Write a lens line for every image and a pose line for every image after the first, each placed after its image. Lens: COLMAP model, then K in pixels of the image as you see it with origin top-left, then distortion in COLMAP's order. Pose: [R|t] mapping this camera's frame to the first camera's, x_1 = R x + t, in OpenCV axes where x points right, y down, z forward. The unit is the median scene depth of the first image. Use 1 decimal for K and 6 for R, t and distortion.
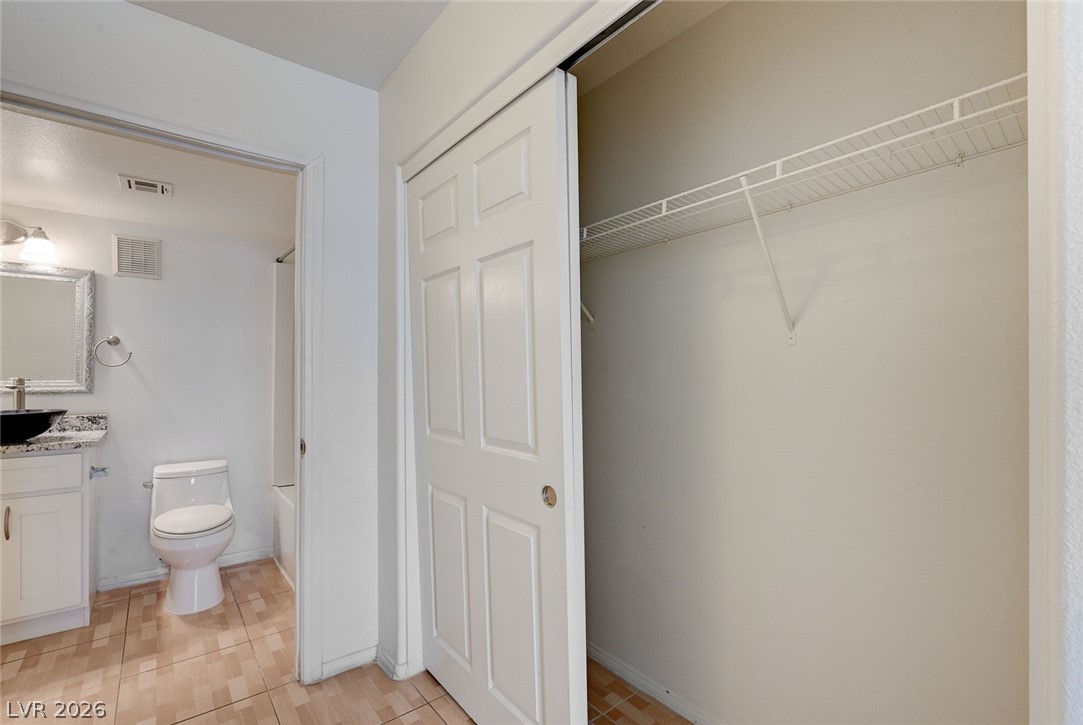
lens RADIAL K [[488.5, 0, 541.8], [0, 488.5, 368.8], [0, 0, 1]] dist [-0.003285, -0.000589]
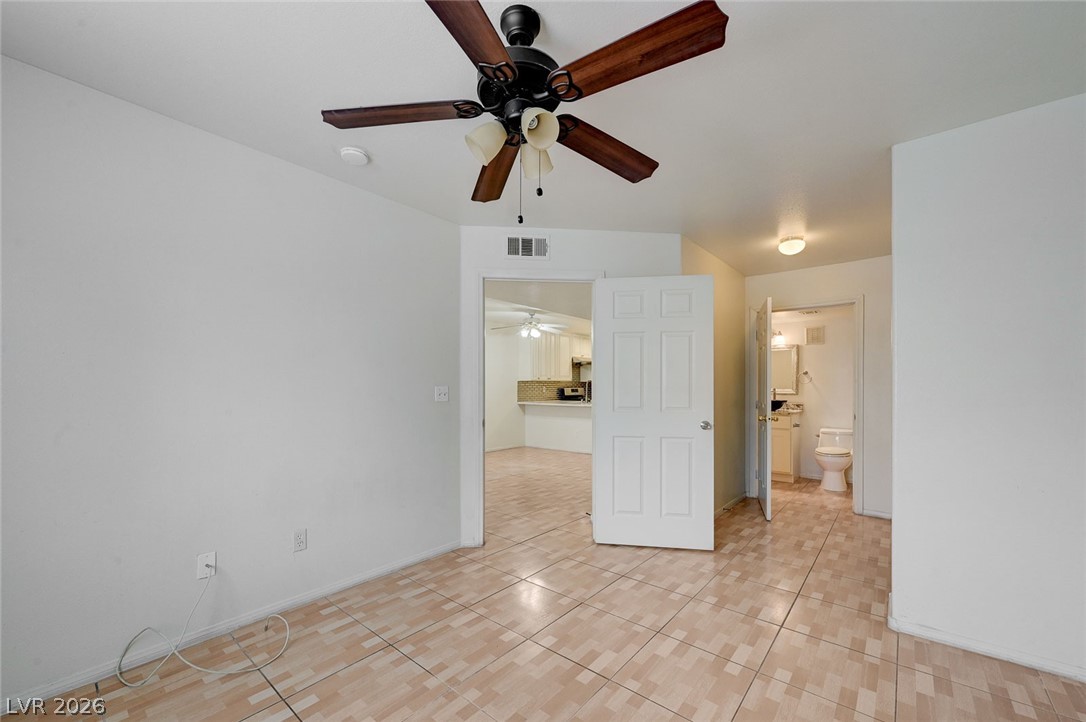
lens RADIAL K [[435.7, 0, 538.8], [0, 435.7, 390.6], [0, 0, 1]] dist [-0.006555, 0.001637]
pose [[0.199702, 0.007449, -0.979828, 0.953796], [0.010063, 0.999903, 0.009653, -0.004888], [0.979805, -0.011787, 0.199607, -0.706475]]
